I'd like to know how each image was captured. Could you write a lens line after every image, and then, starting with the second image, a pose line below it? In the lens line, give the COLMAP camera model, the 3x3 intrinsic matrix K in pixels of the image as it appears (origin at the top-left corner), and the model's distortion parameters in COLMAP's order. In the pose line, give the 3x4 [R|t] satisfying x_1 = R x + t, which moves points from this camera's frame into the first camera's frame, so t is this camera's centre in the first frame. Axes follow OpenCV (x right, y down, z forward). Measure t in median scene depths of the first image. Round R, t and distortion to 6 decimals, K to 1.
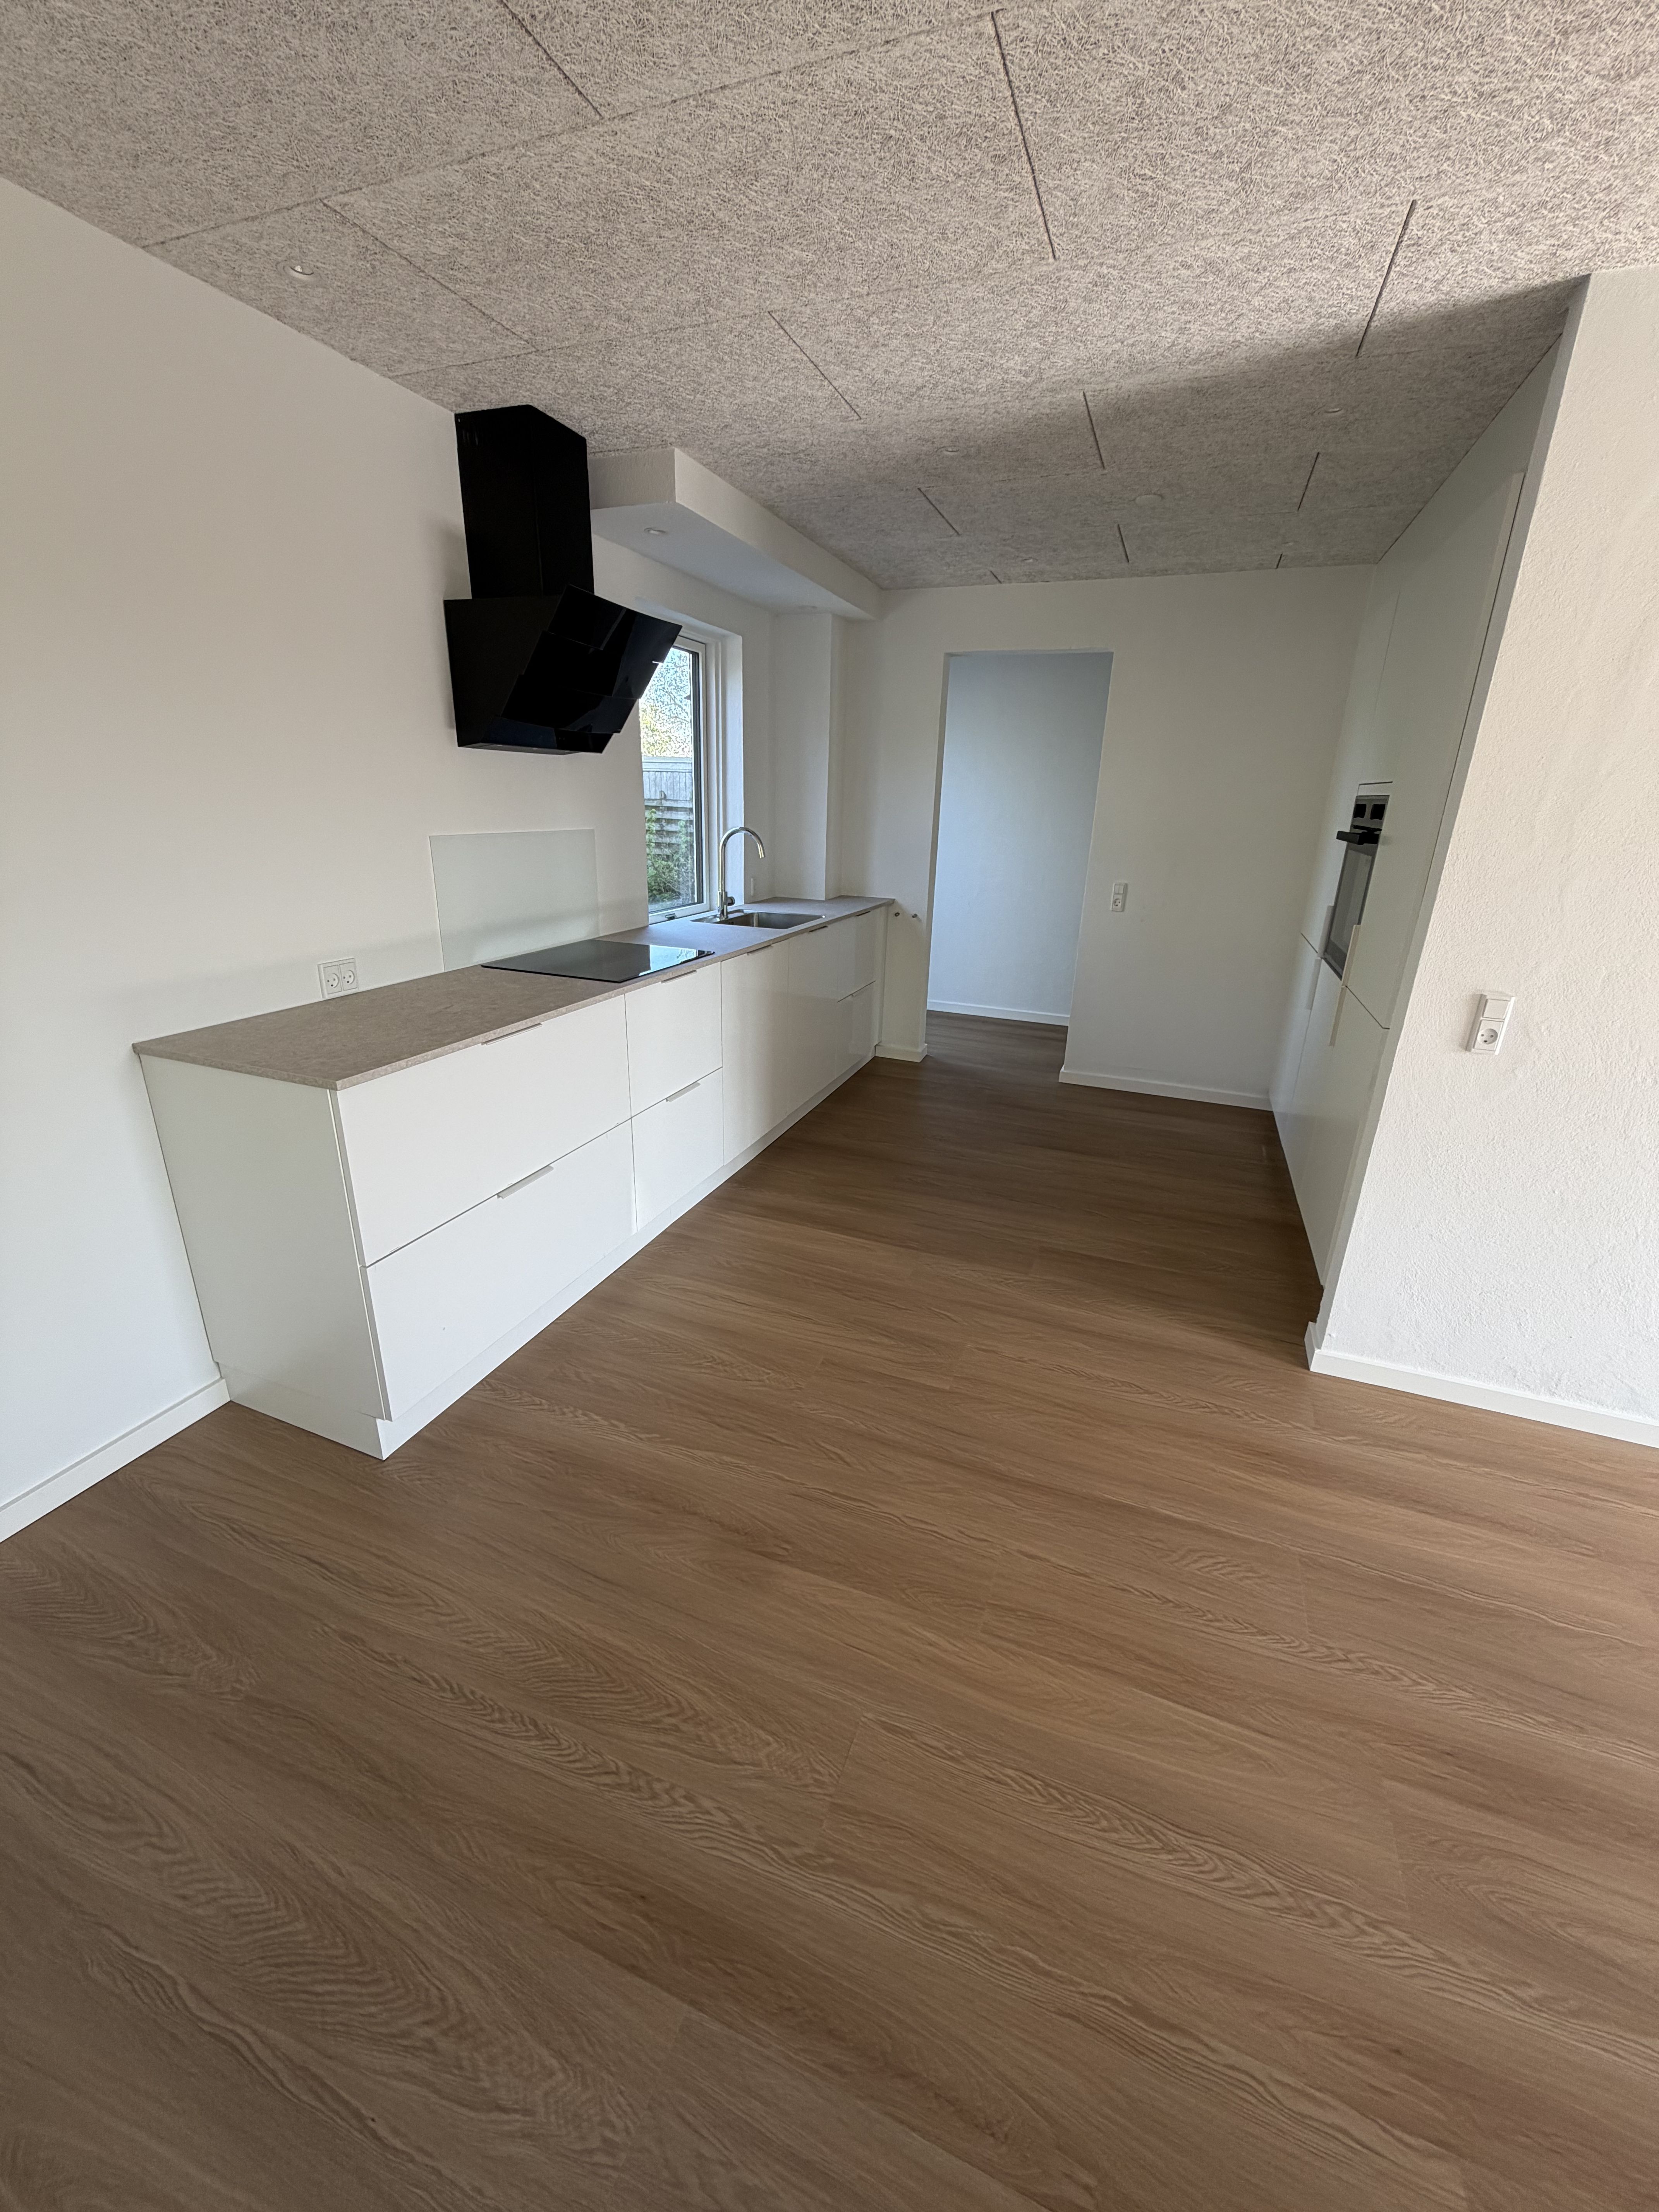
lens RADIAL K [[878.8, 0, 827.5], [0, 878.8, 1099.0], [0, 0, 1]] dist [-0.001259, 0.000077]
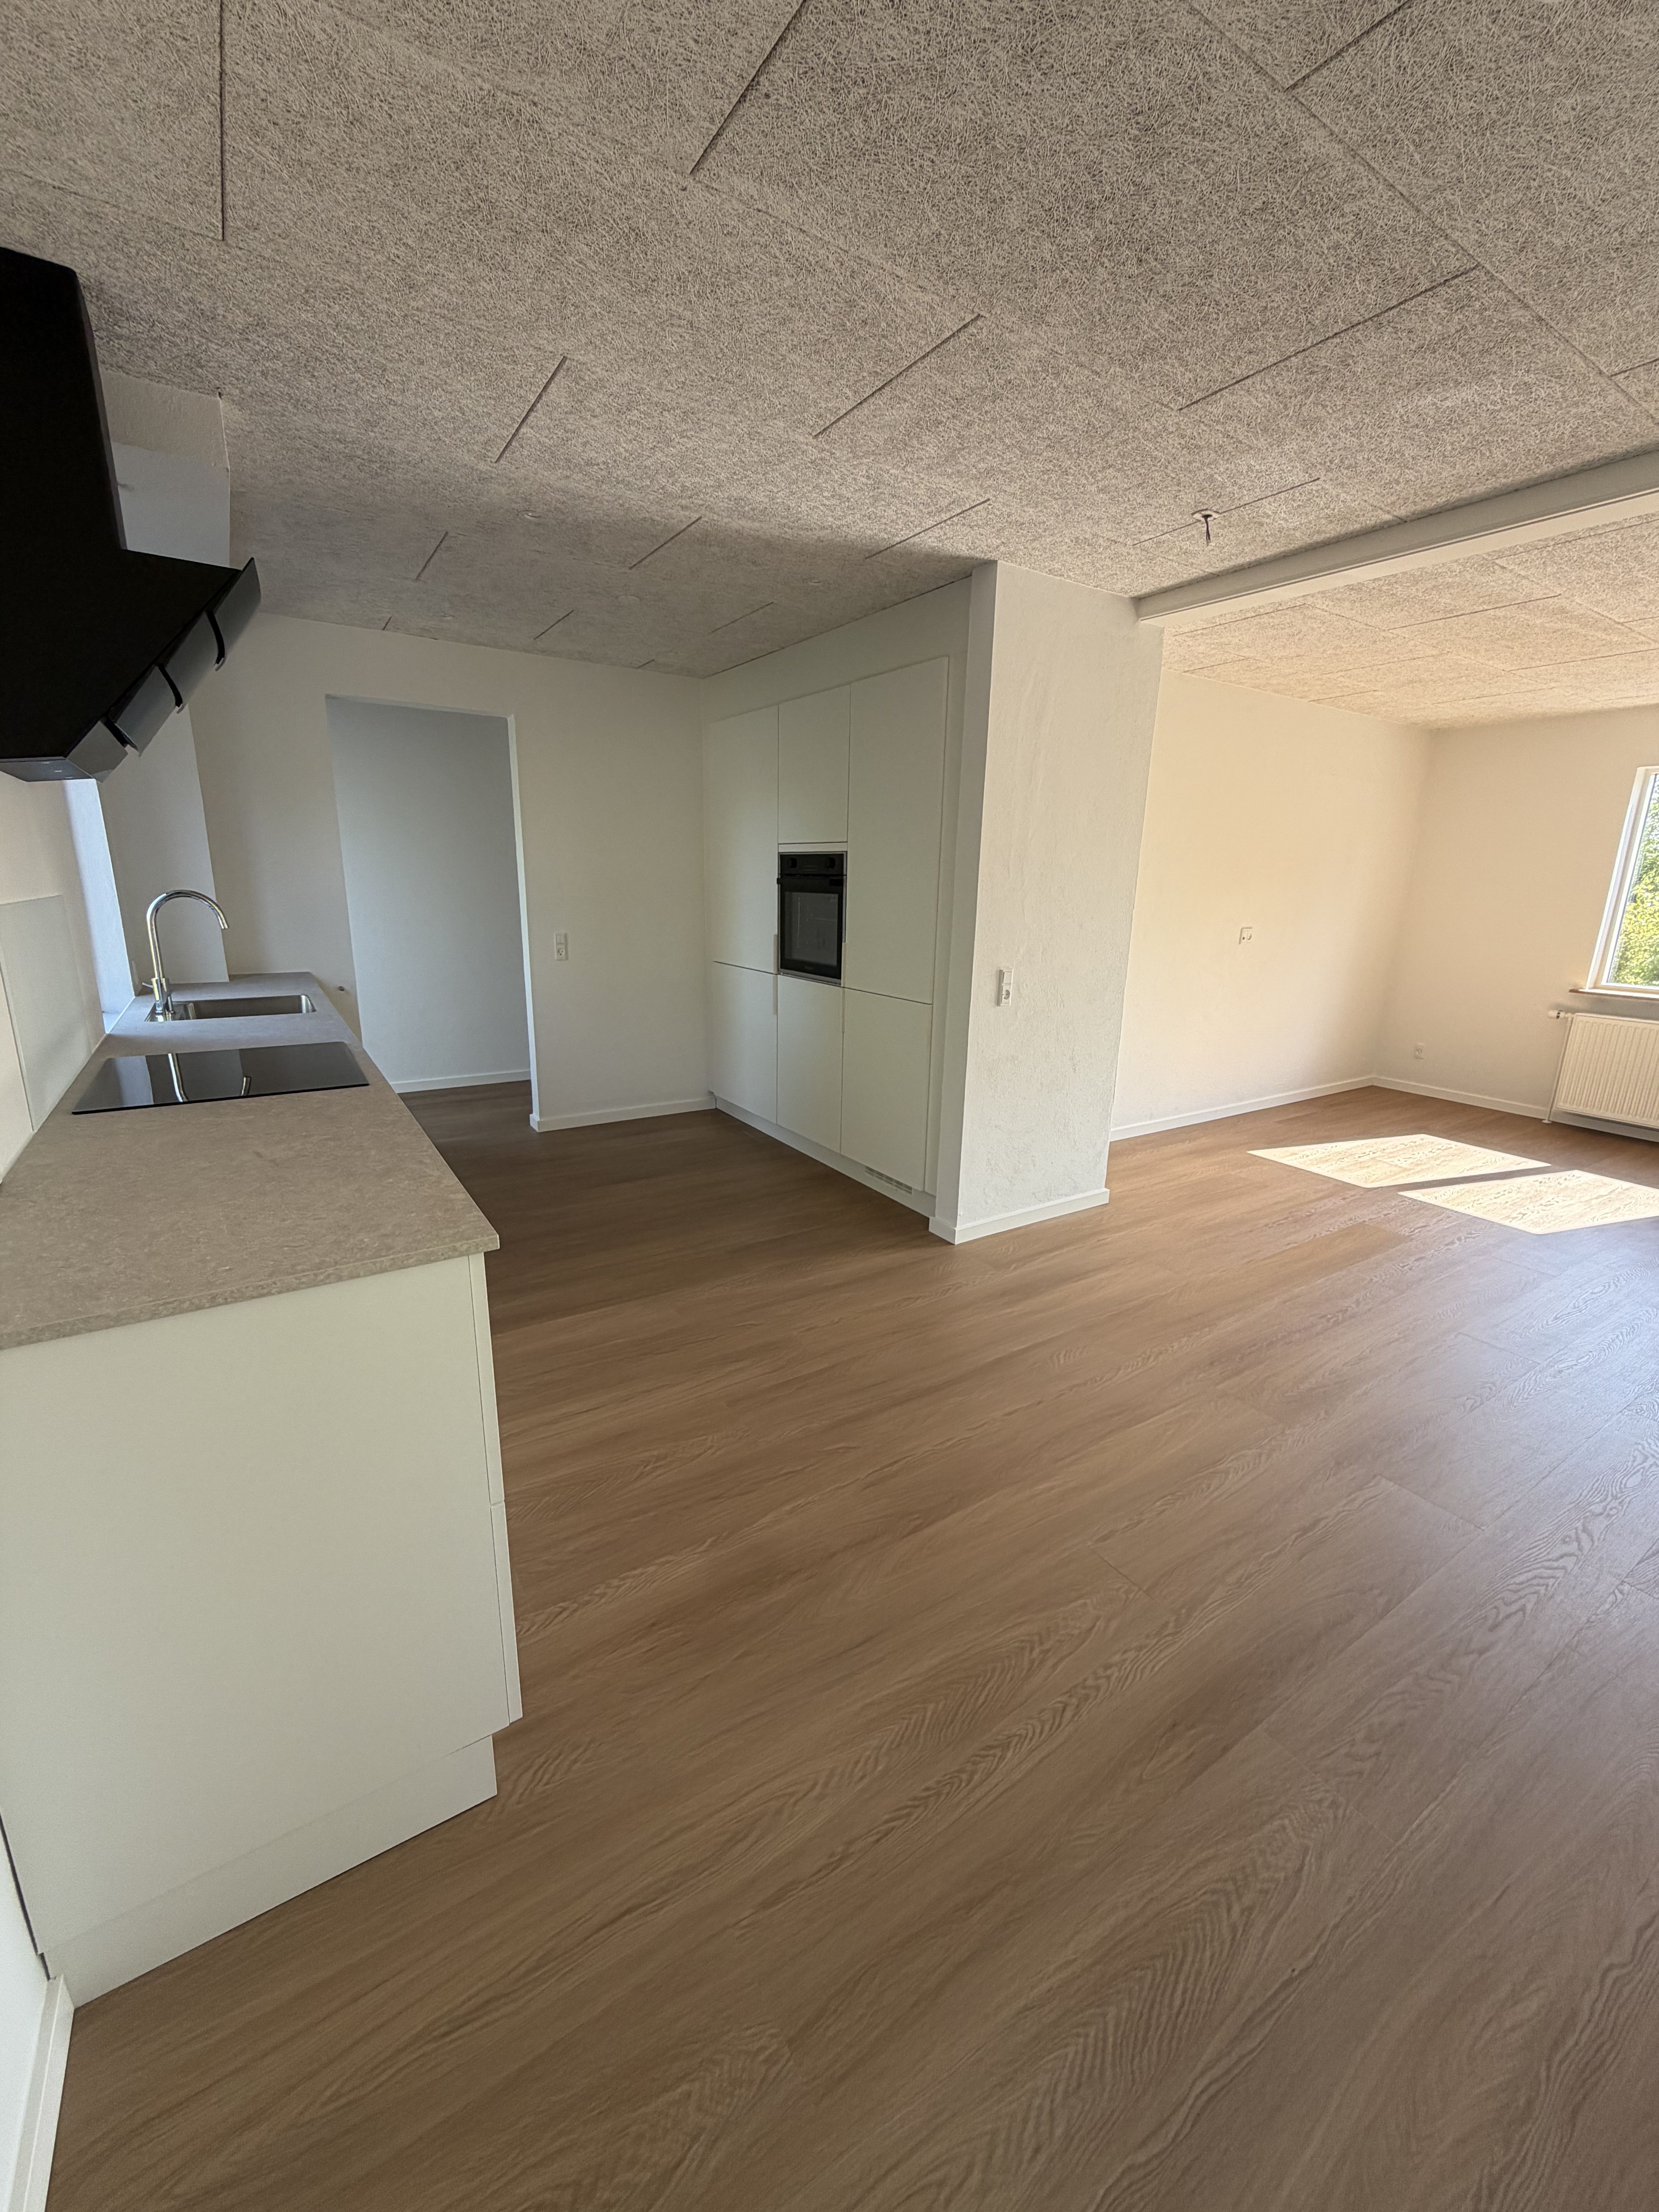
lens RADIAL K [[878.8, 0, 827.5], [0, 878.8, 1099.0], [0, 0, 1]] dist [-0.001259, 0.000077]
pose [[0.577479, -0.215267, 0.787514, -1.056194], [0.266274, 0.961526, 0.067576, -0.115347], [-0.771762, 0.170670, 0.612581, 0.398129]]
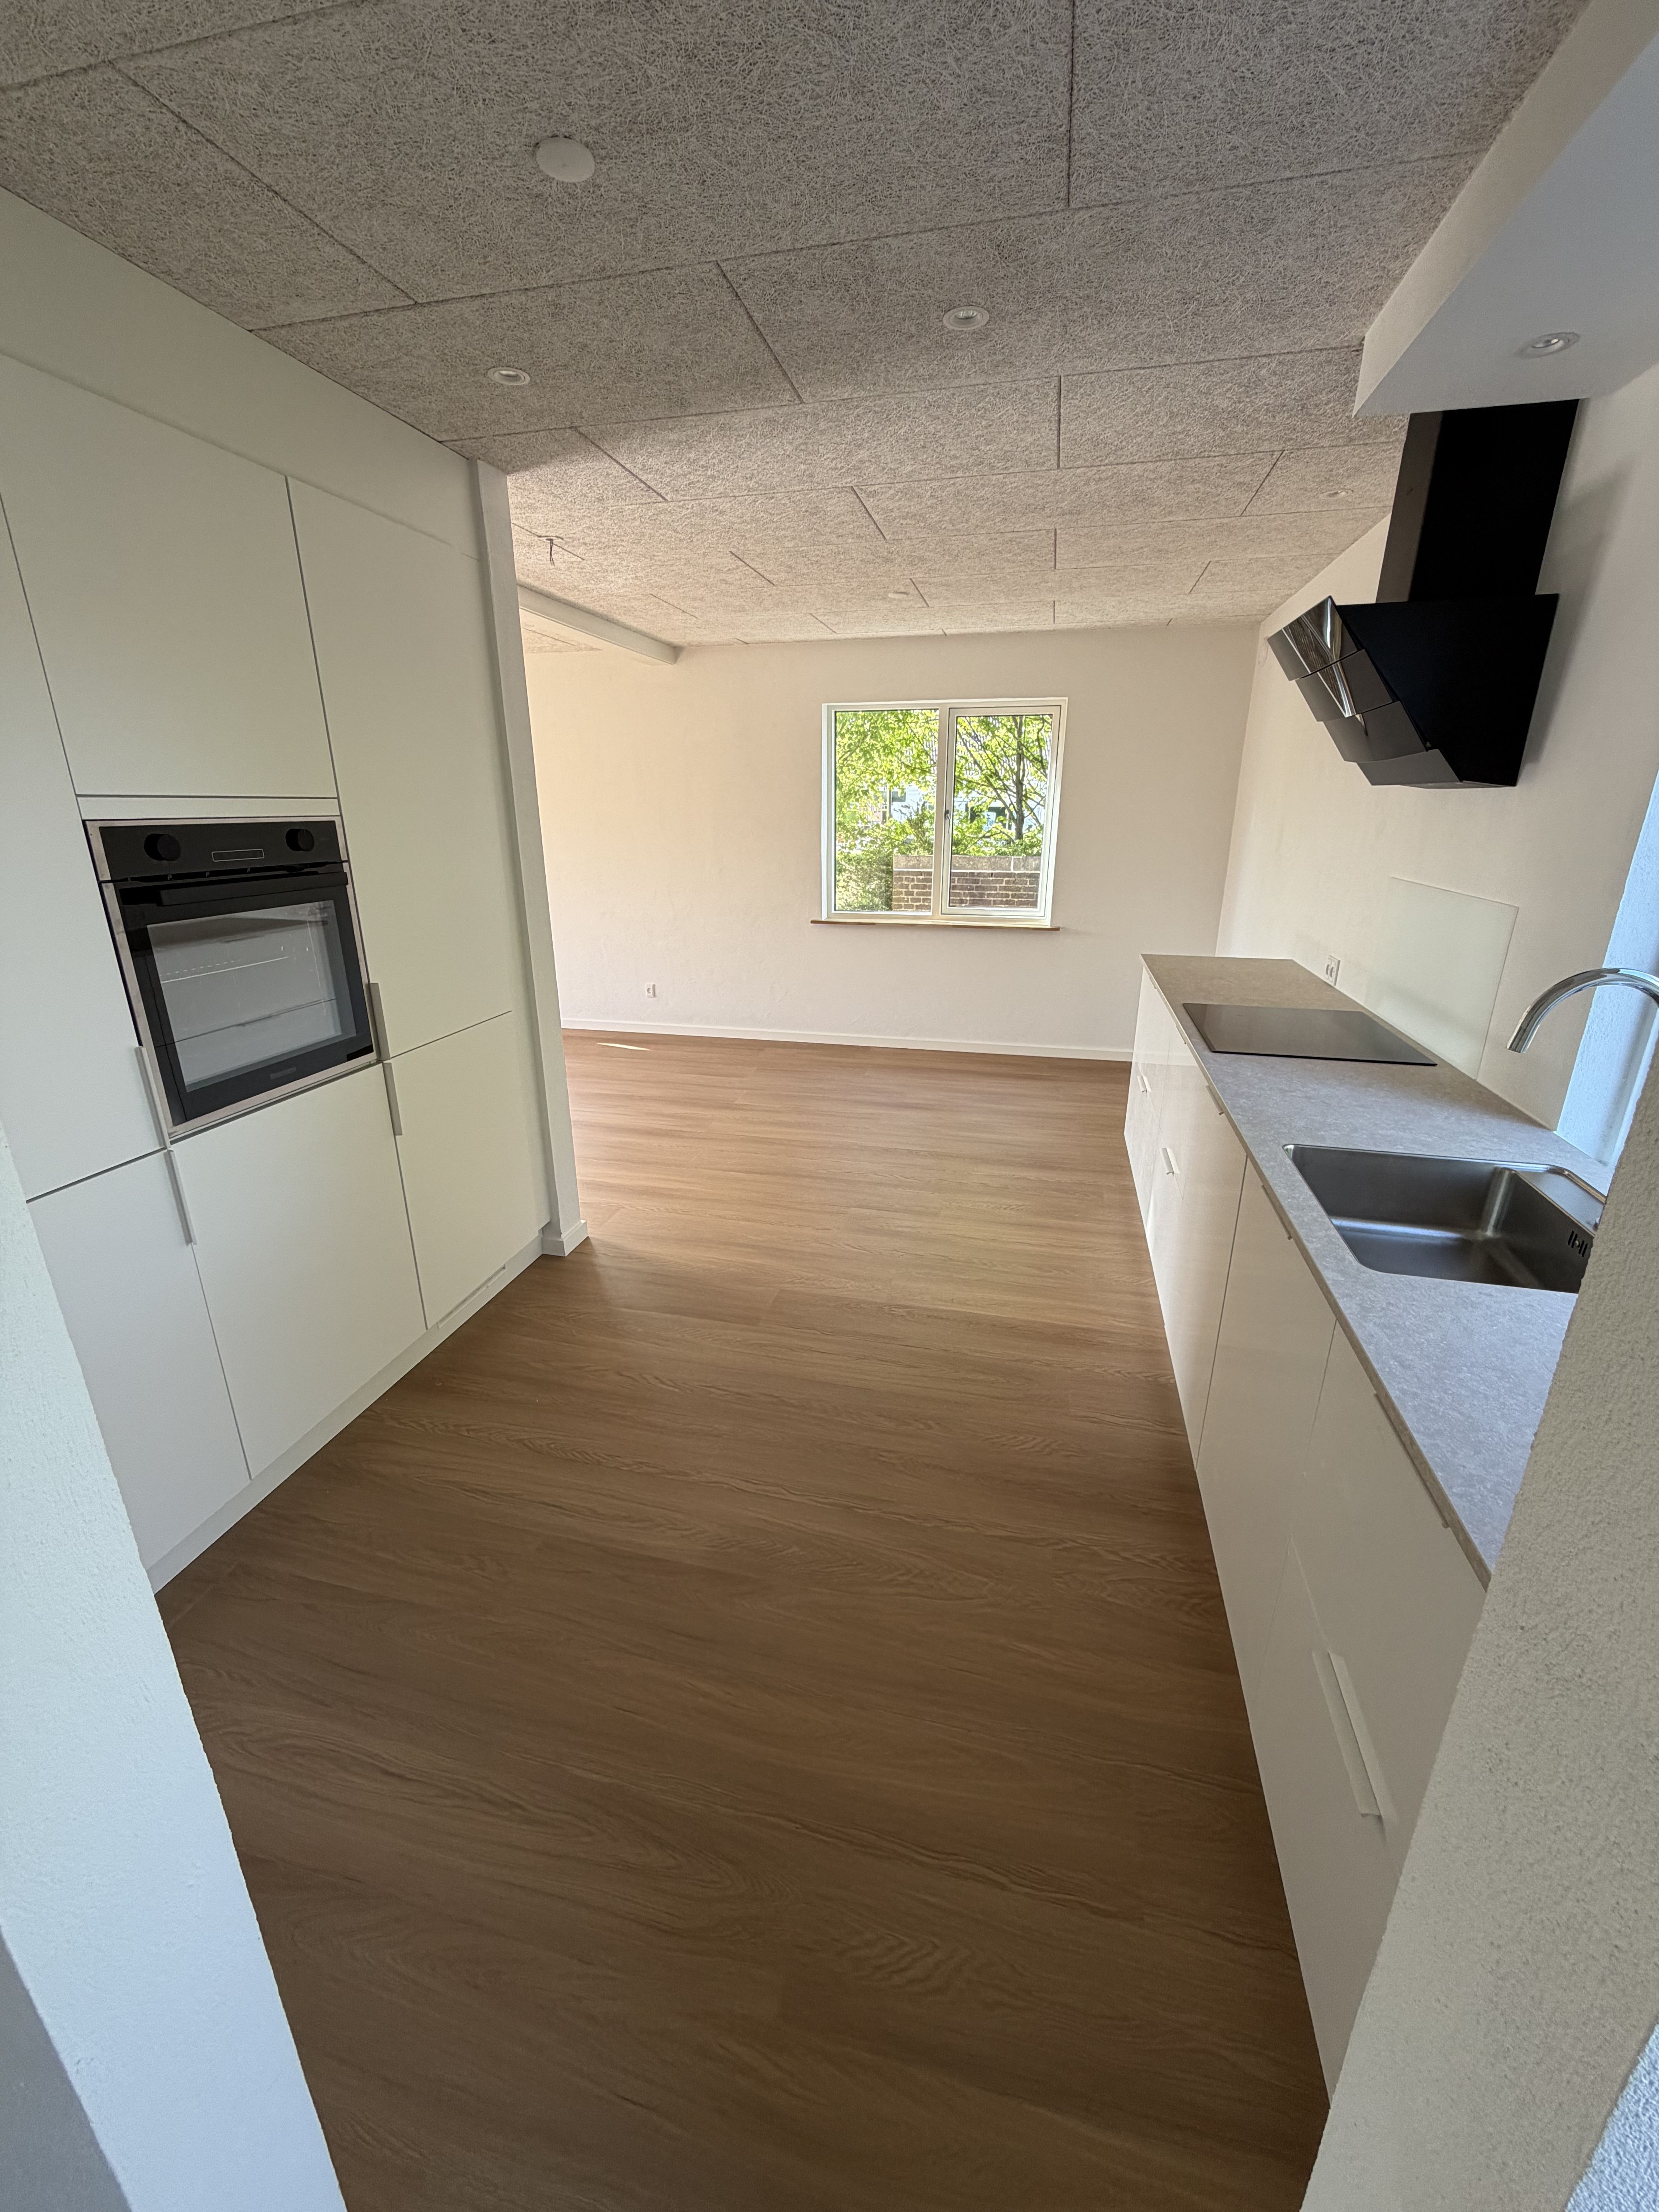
lens RADIAL K [[878.8, 0, 827.5], [0, 878.8, 1099.0], [0, 0, 1]] dist [-0.001259, 0.000077]
pose [[-0.990940, 0.021592, -0.132555, 0.581657], [-0.064636, 0.788492, 0.611640, -1.156556], [0.117725, 0.614666, -0.779953, 3.217869]]
